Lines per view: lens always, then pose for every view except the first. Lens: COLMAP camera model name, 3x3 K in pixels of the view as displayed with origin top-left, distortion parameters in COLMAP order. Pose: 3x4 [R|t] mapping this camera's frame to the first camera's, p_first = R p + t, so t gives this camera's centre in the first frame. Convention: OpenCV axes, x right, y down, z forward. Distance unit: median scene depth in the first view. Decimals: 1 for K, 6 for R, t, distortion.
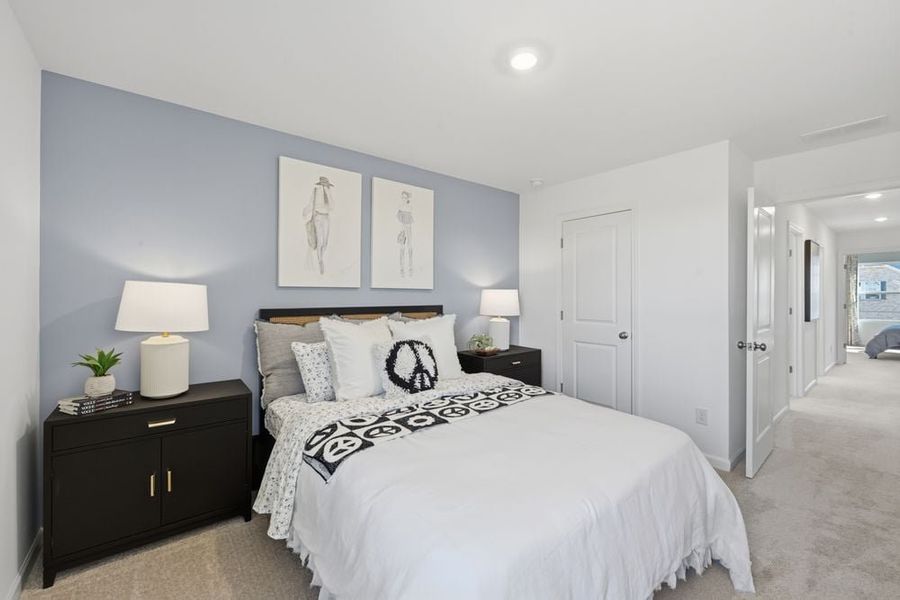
lens RADIAL K [[372.3, 0, 451.1], [0, 372.3, 294.4], [0, 0, 1]] dist [0.000109, -0.000284]
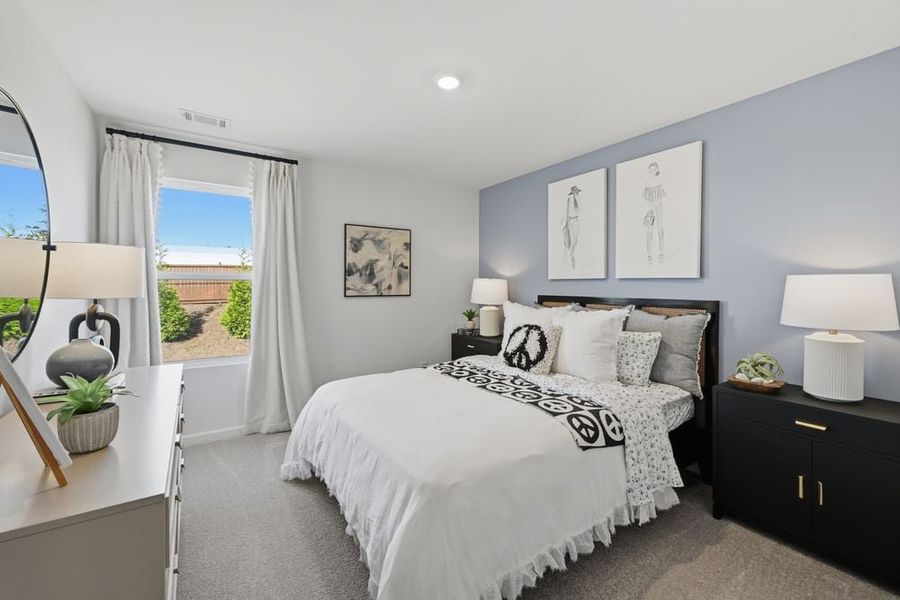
lens RADIAL K [[394.8, 0, 454.5], [0, 394.8, 288.7], [0, 0, 1]] dist [0.000811, 0.000065]
pose [[-0.114037, 0.007332, -0.993449, 0.929346], [-0.000127, 0.999973, 0.007395, 0.001605], [0.993476, 0.000969, -0.114033, 0.745865]]
